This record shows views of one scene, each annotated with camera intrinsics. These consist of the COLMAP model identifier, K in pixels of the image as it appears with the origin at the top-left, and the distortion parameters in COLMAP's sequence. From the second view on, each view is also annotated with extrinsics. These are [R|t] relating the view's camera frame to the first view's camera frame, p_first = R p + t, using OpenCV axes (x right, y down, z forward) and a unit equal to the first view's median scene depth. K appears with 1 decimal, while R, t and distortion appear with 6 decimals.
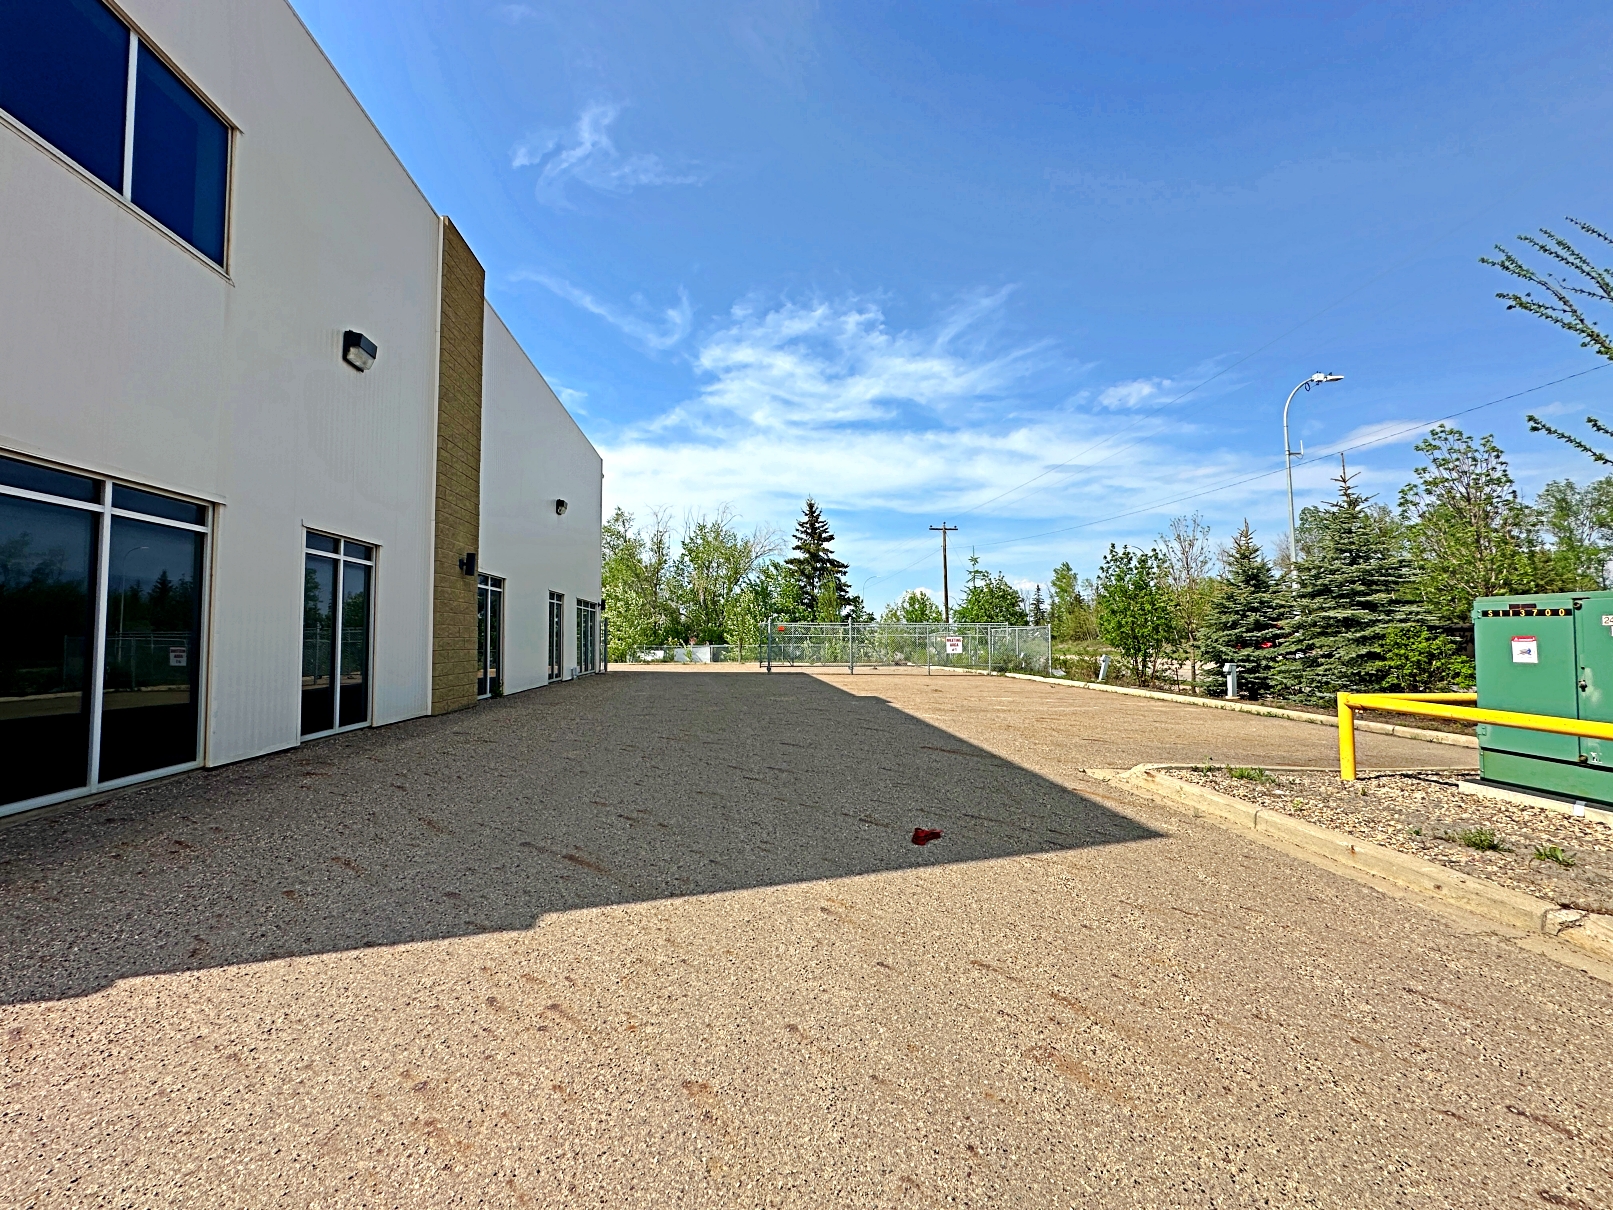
lens RADIAL K [[655.0, 0, 794.8], [0, 655.0, 630.3], [0, 0, 1]] dist [-0.003436, 0.000206]
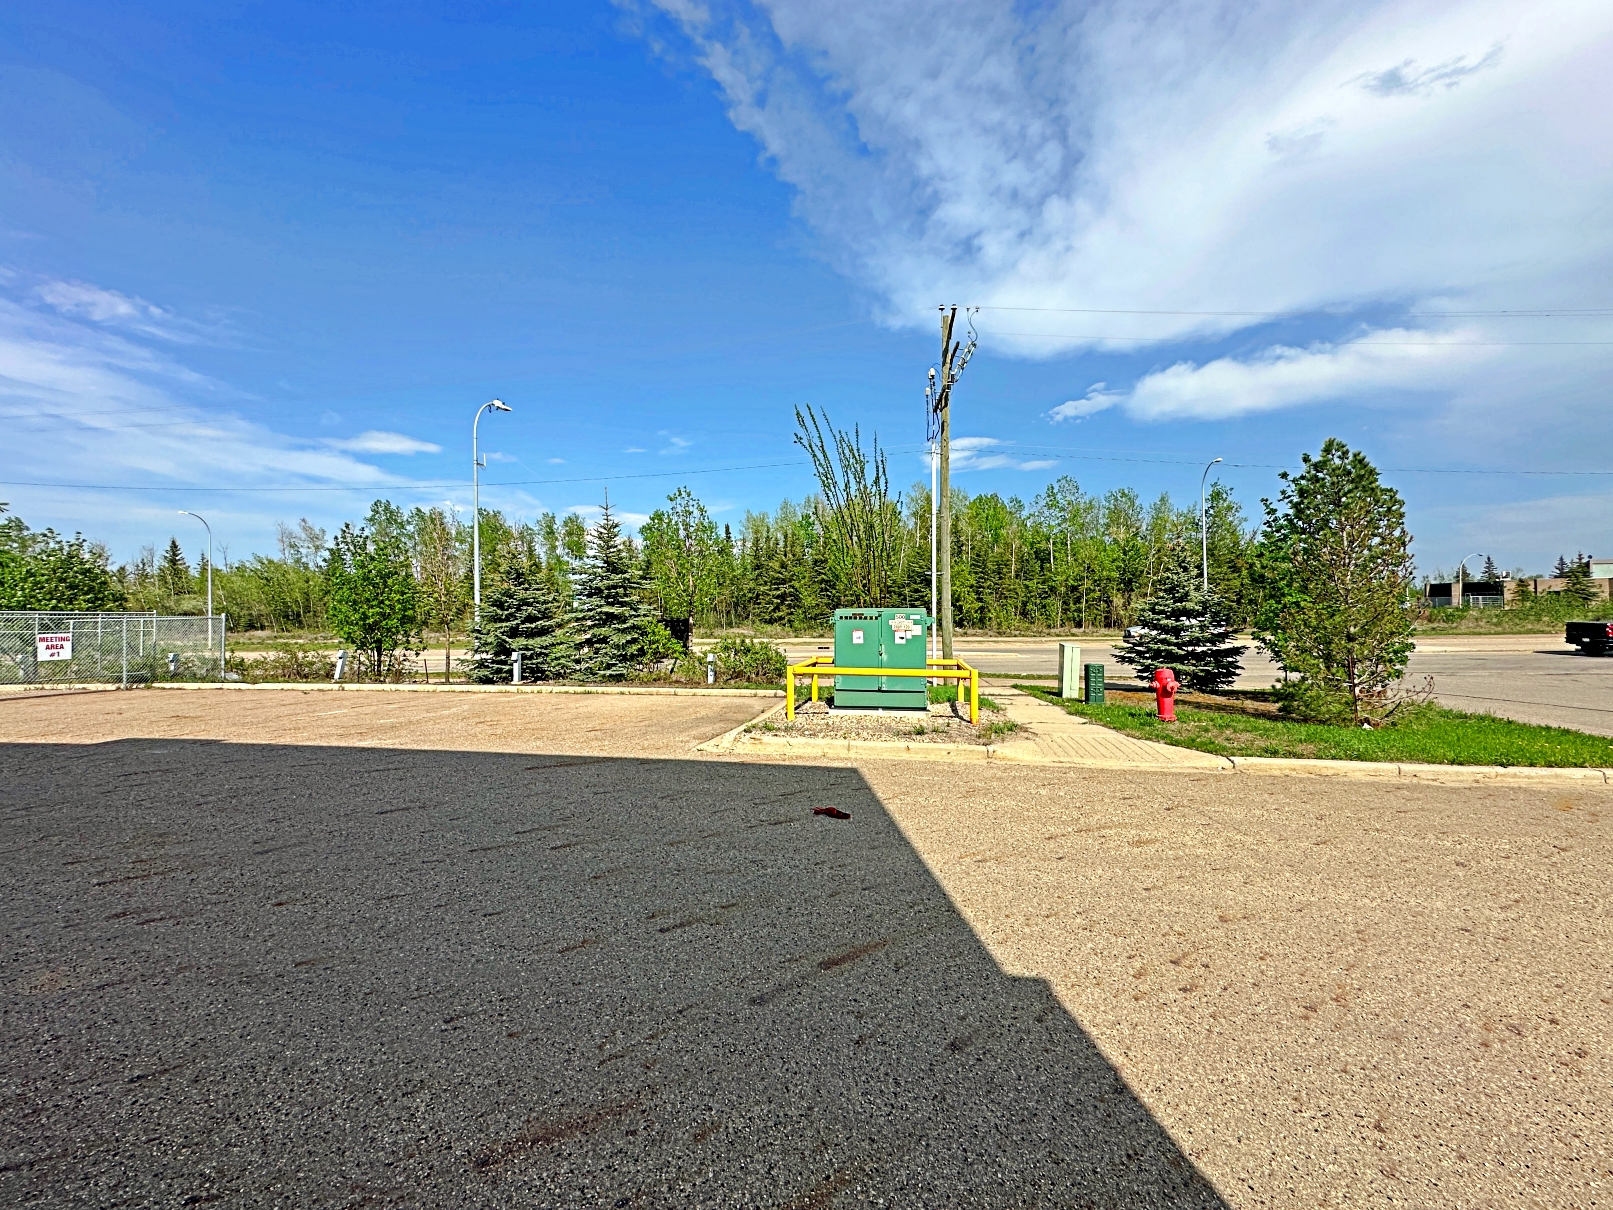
lens RADIAL K [[655.0, 0, 811.4], [0, 655.0, 628.3], [0, 0, 1]] dist [-0.003436, 0.000206]
pose [[0.240705, -0.019032, 0.970412, -0.367854], [-0.000019, 0.999808, 0.019613, -0.014984], [-0.970598, -0.004740, 0.240658, 0.295894]]
